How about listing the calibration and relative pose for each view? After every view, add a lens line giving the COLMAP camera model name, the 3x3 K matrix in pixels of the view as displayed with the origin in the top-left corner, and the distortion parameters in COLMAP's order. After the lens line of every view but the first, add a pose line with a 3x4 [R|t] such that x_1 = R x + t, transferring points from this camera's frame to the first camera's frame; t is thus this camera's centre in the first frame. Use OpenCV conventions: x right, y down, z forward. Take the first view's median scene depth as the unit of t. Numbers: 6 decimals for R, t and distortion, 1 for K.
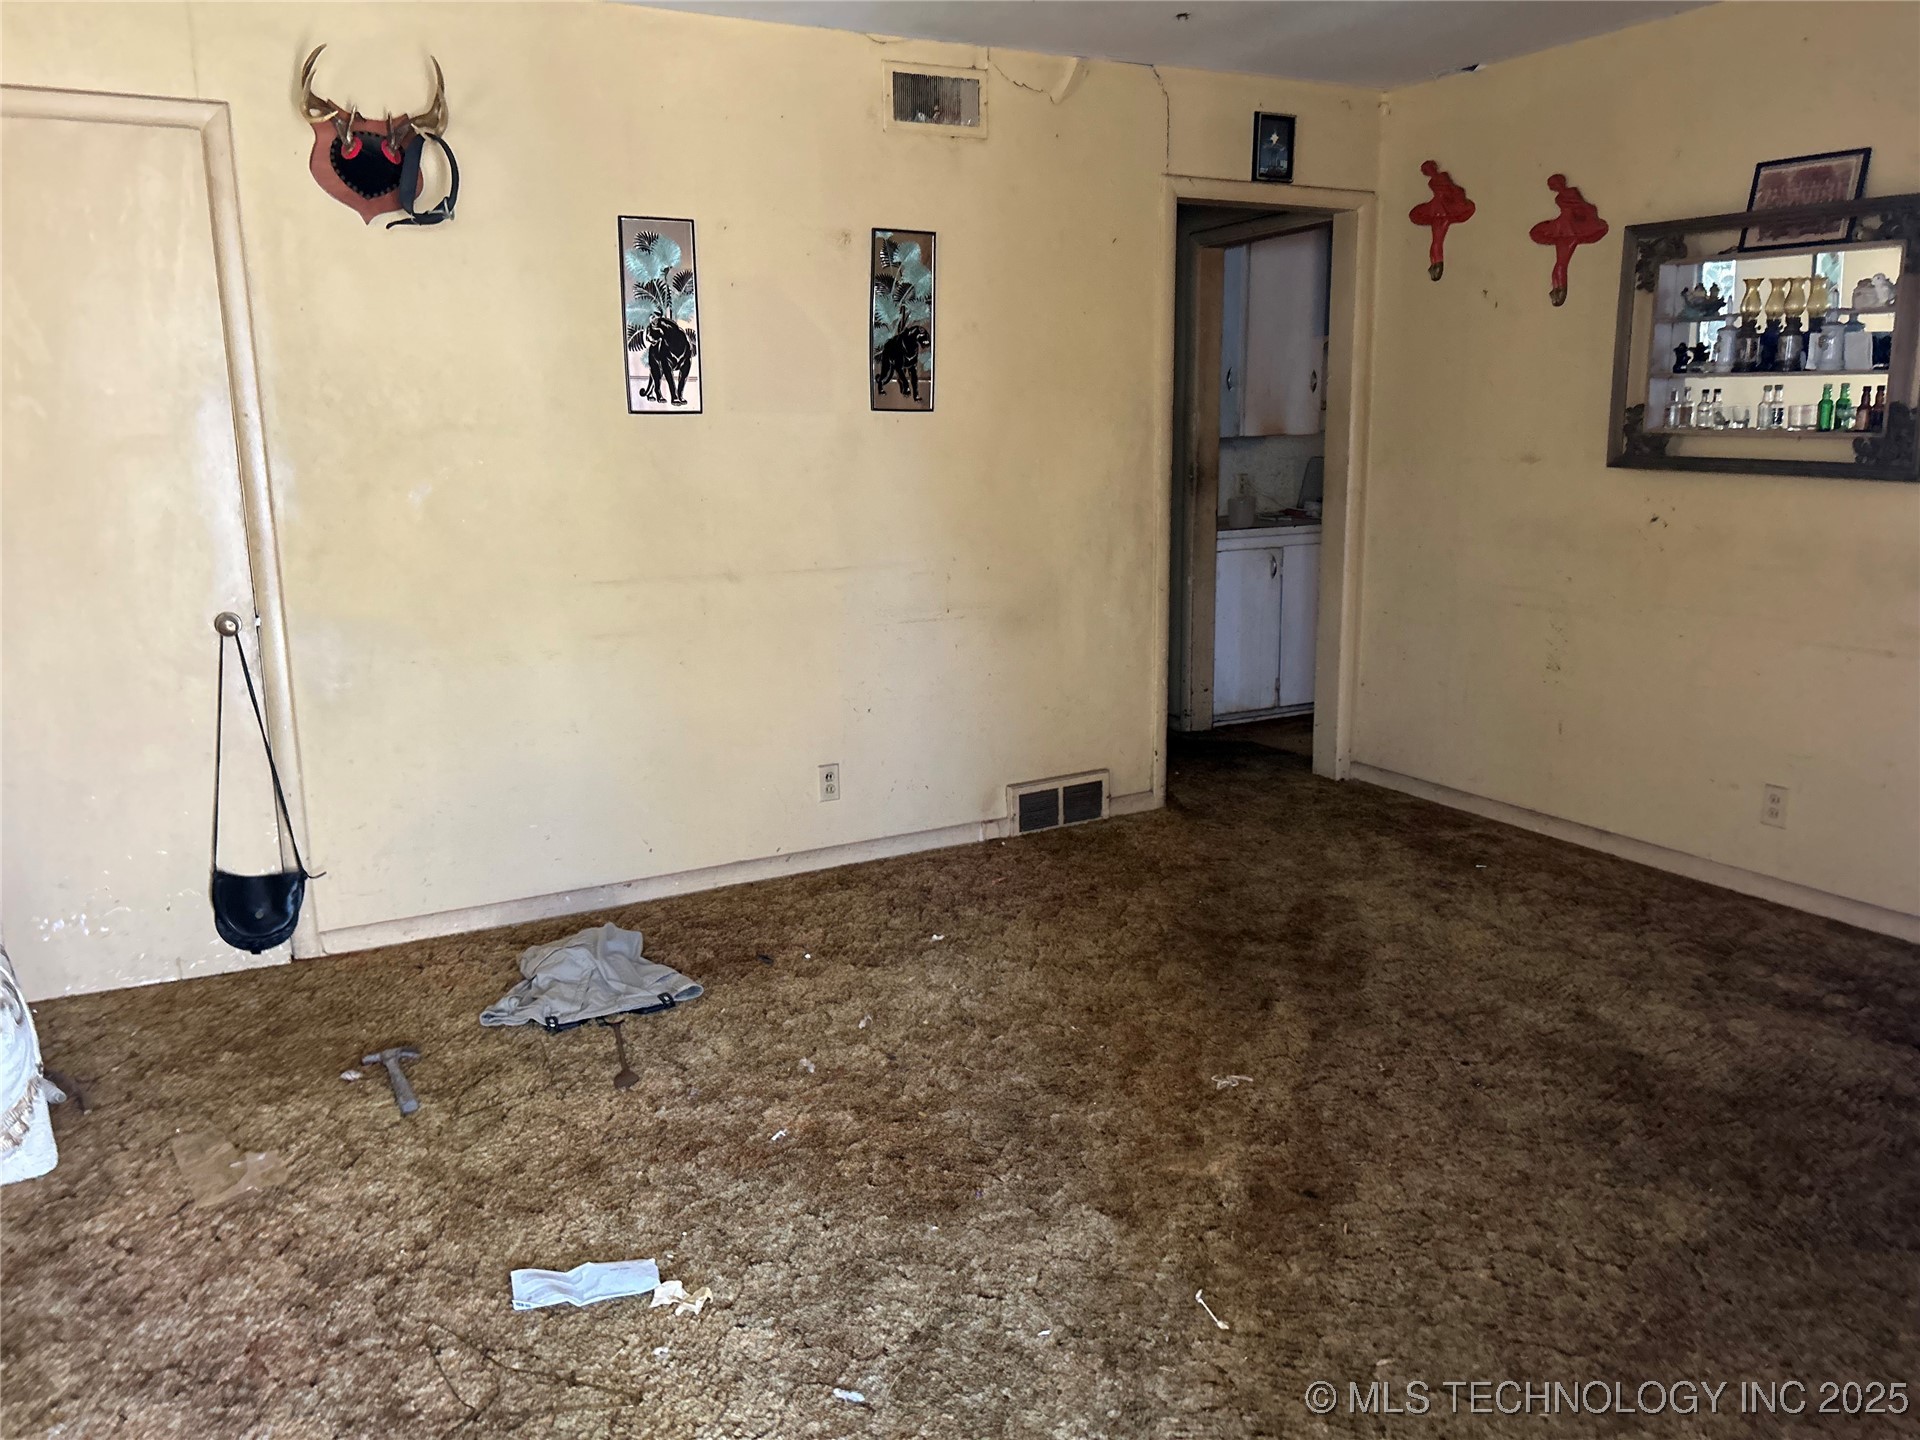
lens RADIAL K [[1457.7, 0, 950.5], [0, 1457.7, 728.4], [0, 0, 1]] dist [0.059602, -0.066958]
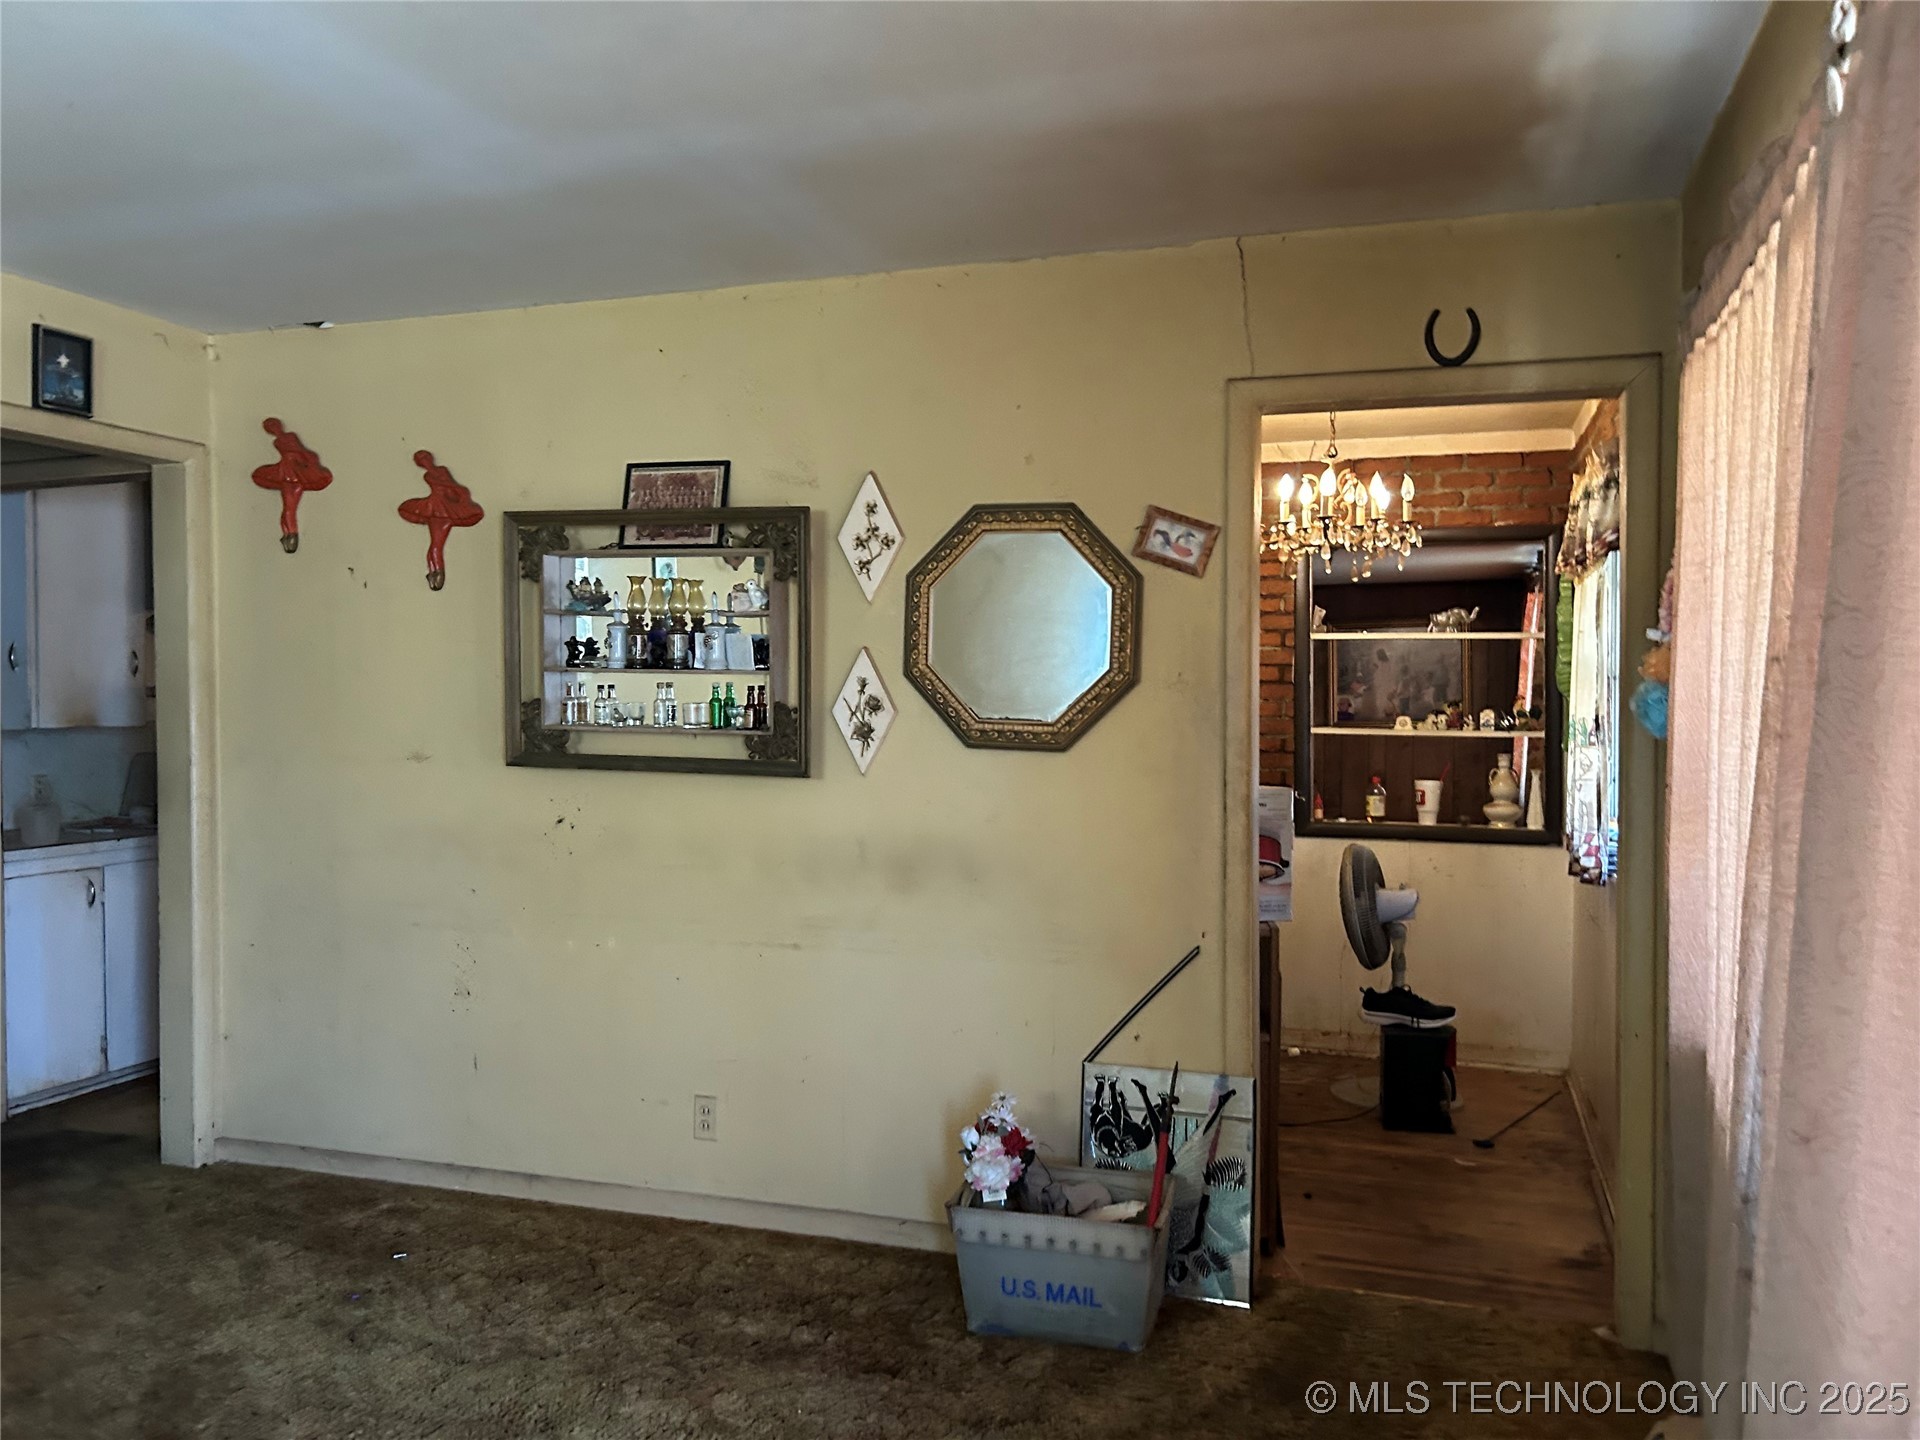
lens RADIAL K [[1457.7, 0, 950.5], [0, 1457.7, 728.4], [0, 0, 1]] dist [0.059602, -0.066958]
pose [[0.734626, 0.001352, 0.678471, 0.036675], [0.130121, 0.981154, -0.142846, -0.037419], [-0.665878, 0.193221, 0.720606, 0.171026]]
